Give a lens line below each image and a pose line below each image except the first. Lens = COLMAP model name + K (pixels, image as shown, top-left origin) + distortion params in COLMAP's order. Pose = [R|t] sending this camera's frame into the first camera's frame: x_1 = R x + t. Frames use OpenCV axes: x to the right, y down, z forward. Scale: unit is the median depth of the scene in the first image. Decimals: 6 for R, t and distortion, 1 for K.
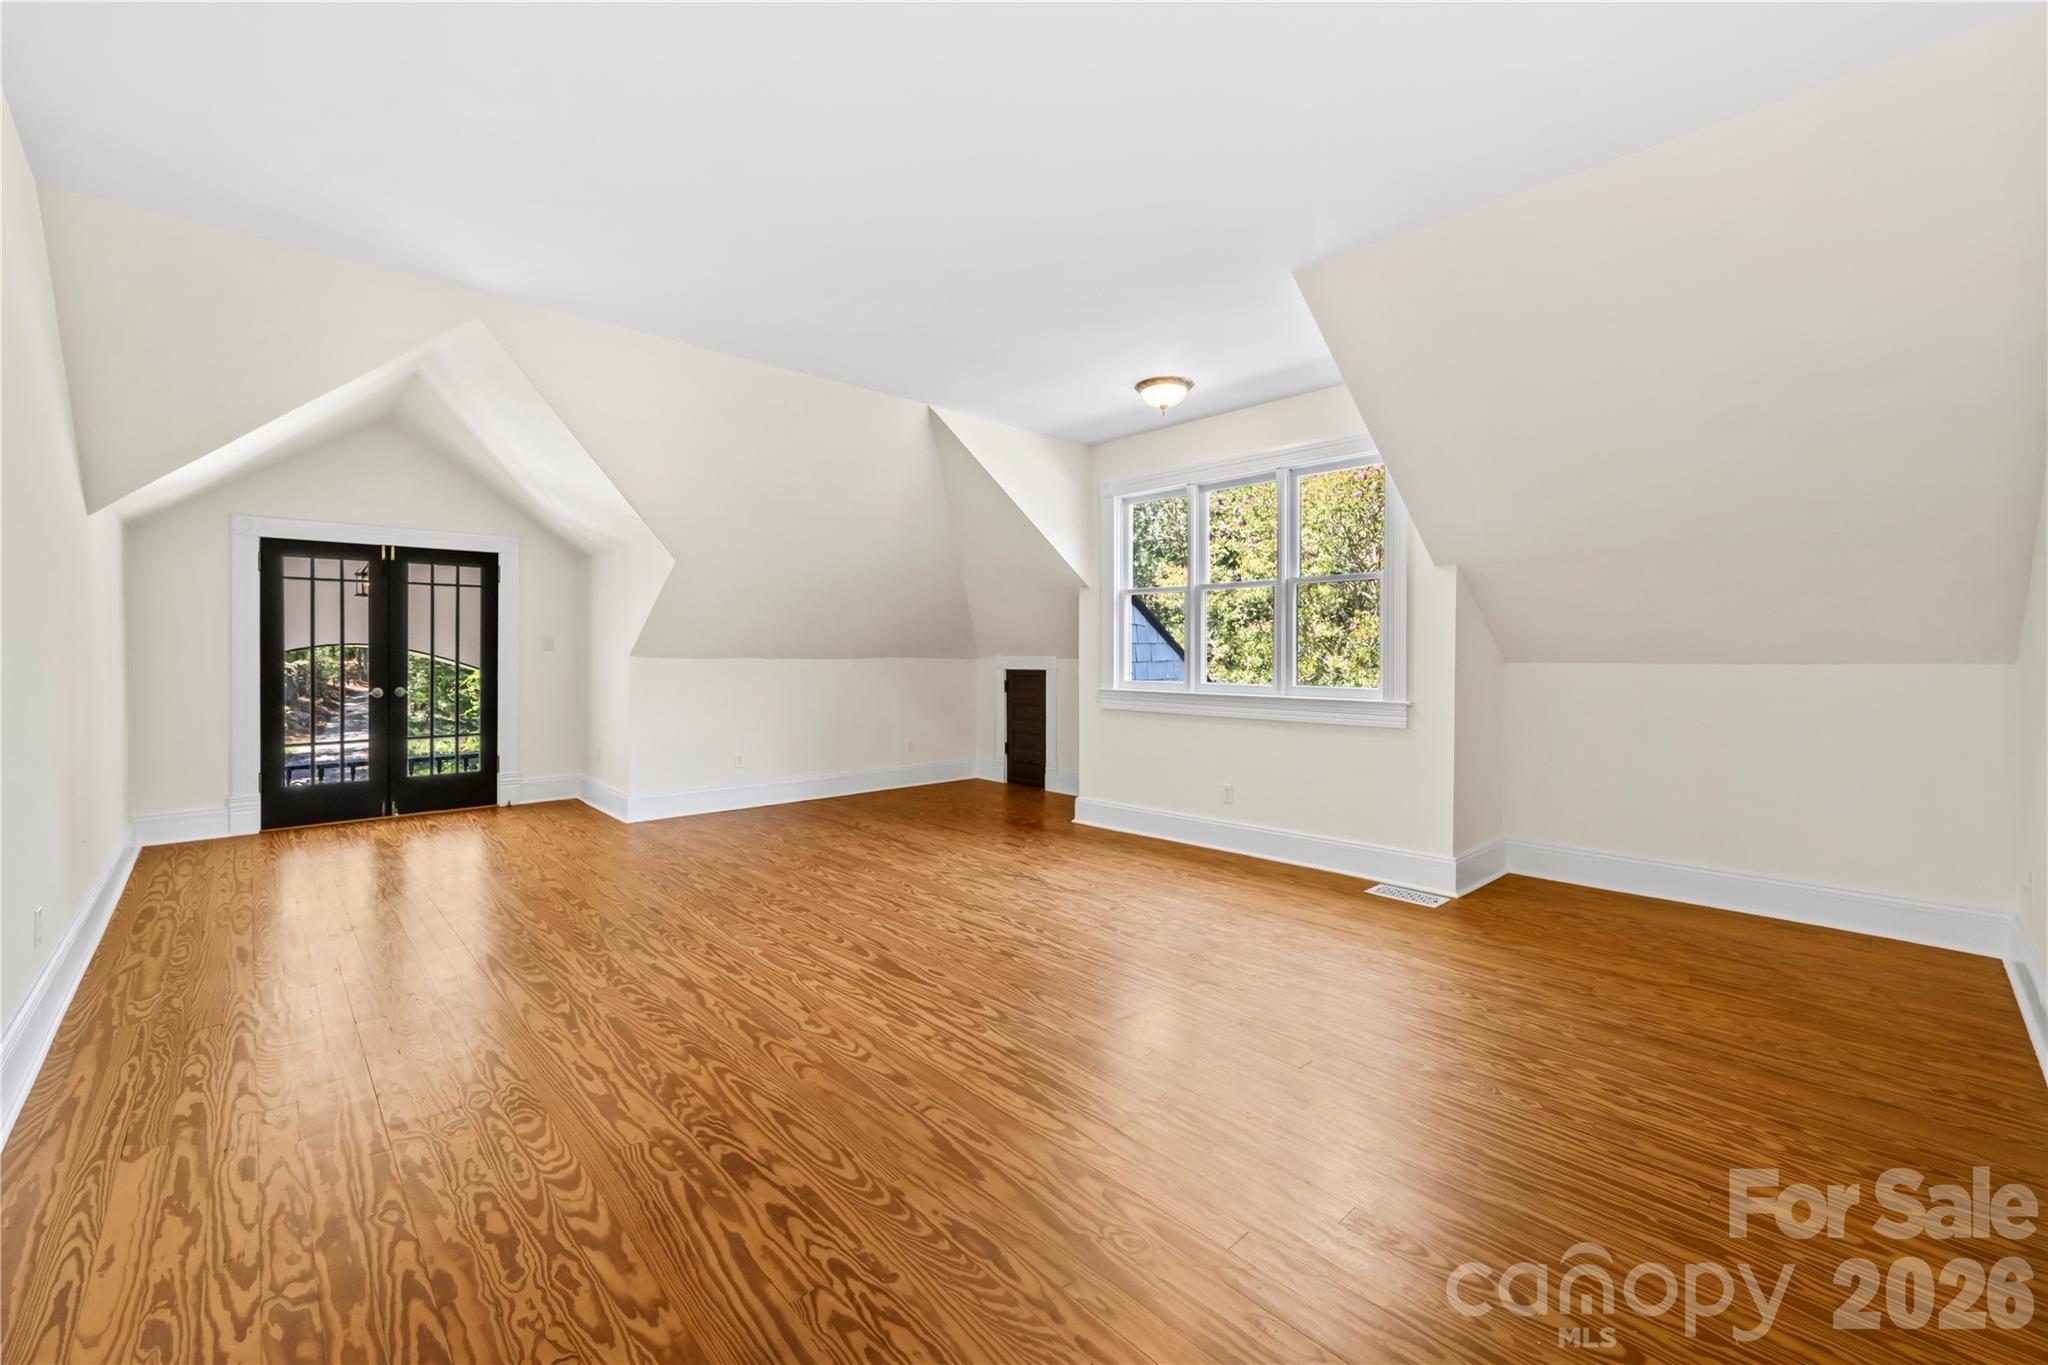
lens RADIAL K [[815.7, 0, 1028.4], [0, 815.7, 649.8], [0, 0, 1]] dist [0.007726, -0.000224]
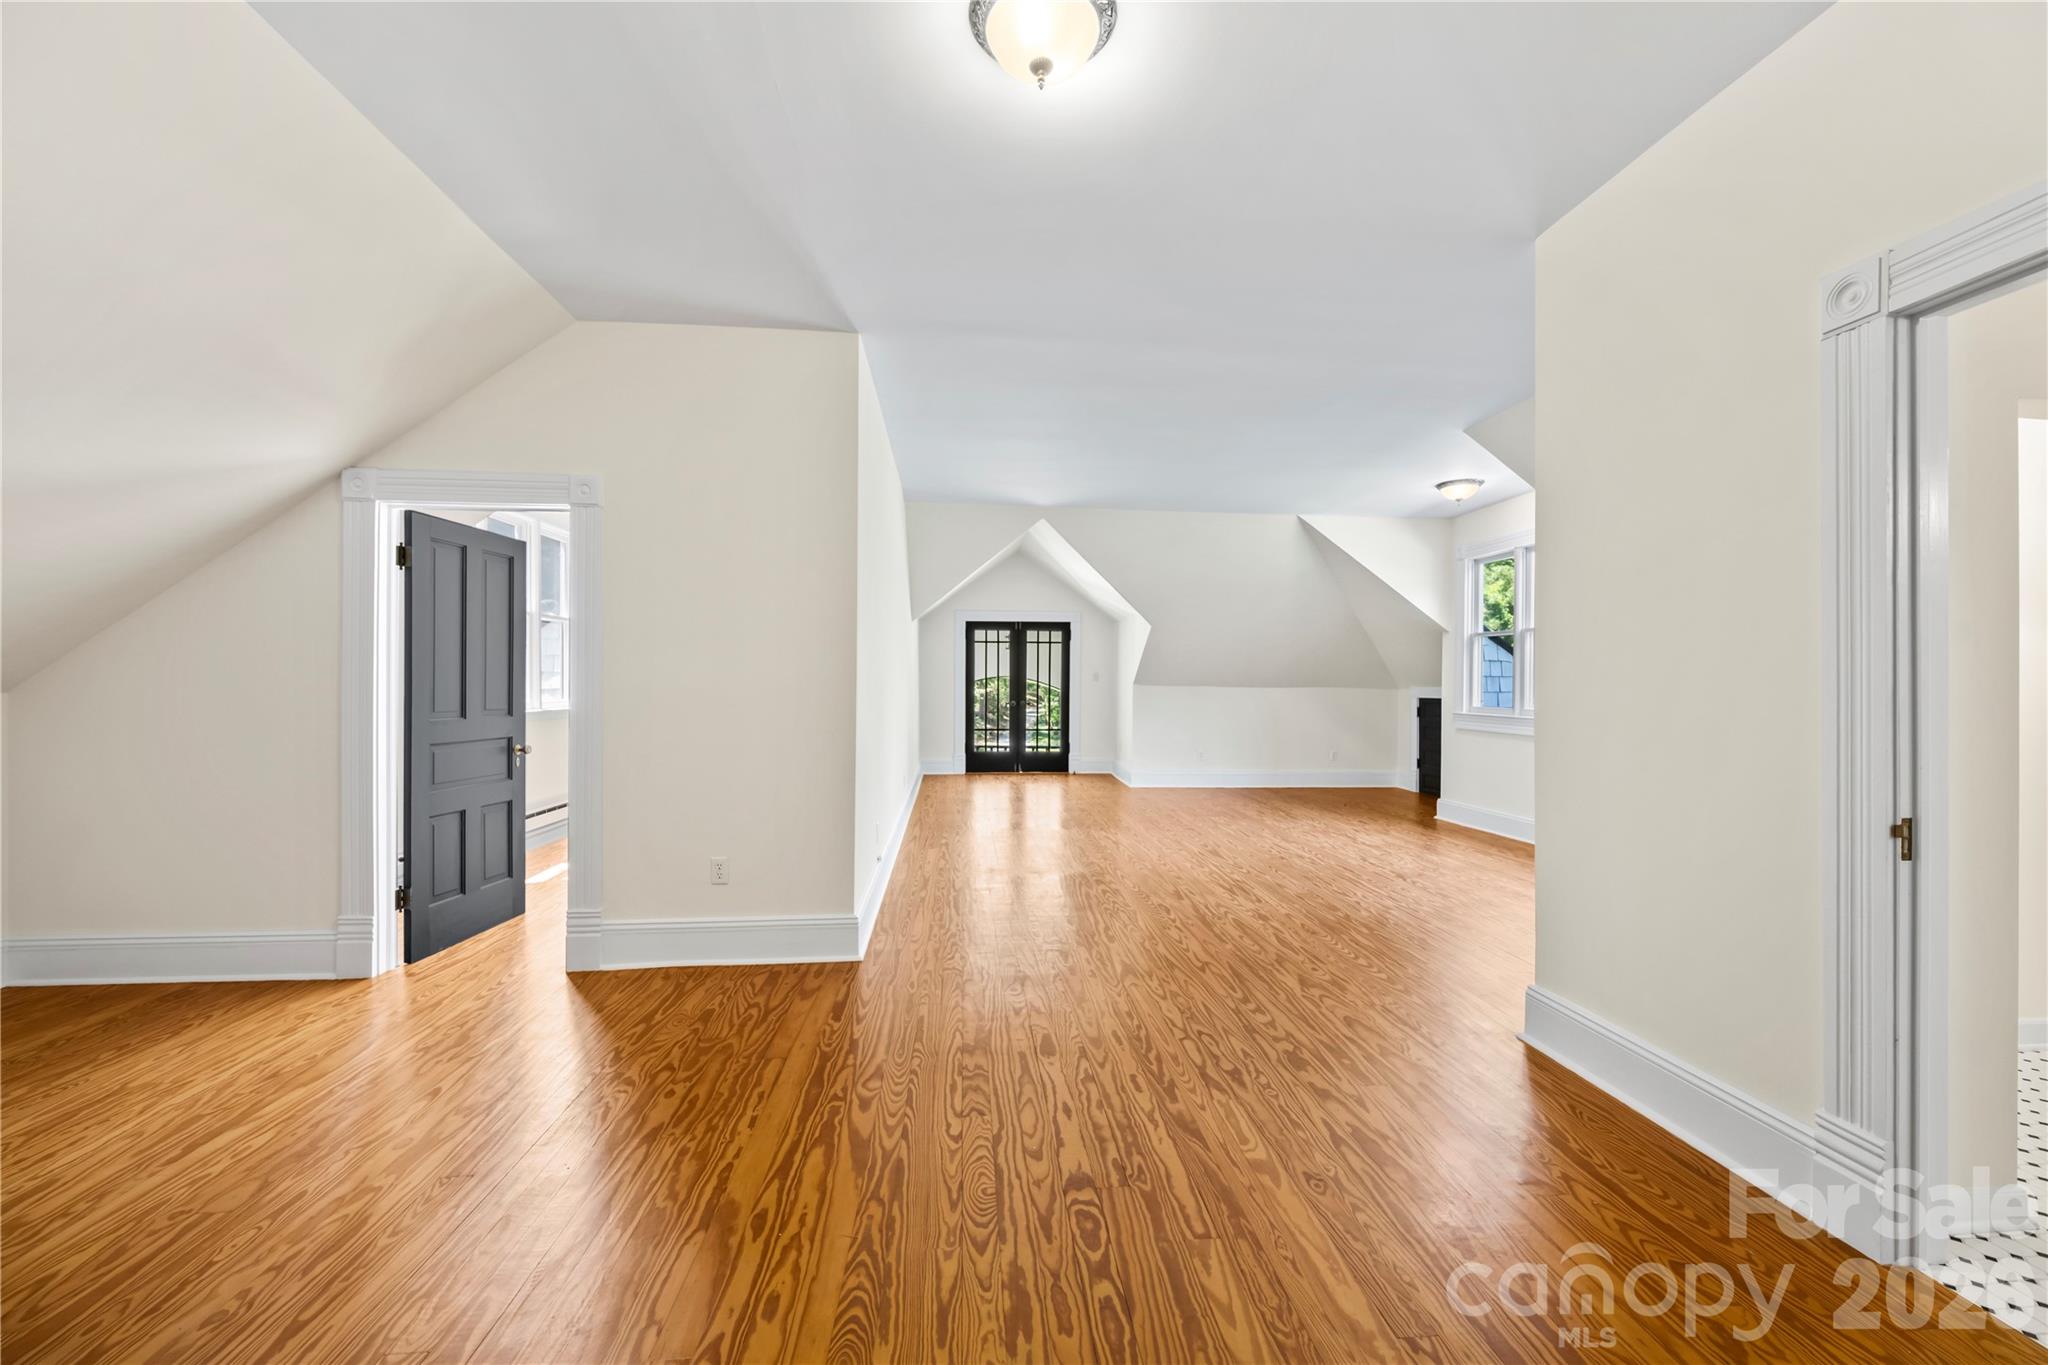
lens RADIAL K [[815.7, 0, 1022.1], [0, 815.7, 685.2], [0, 0, 1]] dist [0.007726, -0.000224]
pose [[0.779927, 0.006131, -0.625841, 0.322571], [-0.002986, 0.999977, 0.006076, -0.000200], [0.625864, -0.002870, 0.779927, -0.361665]]
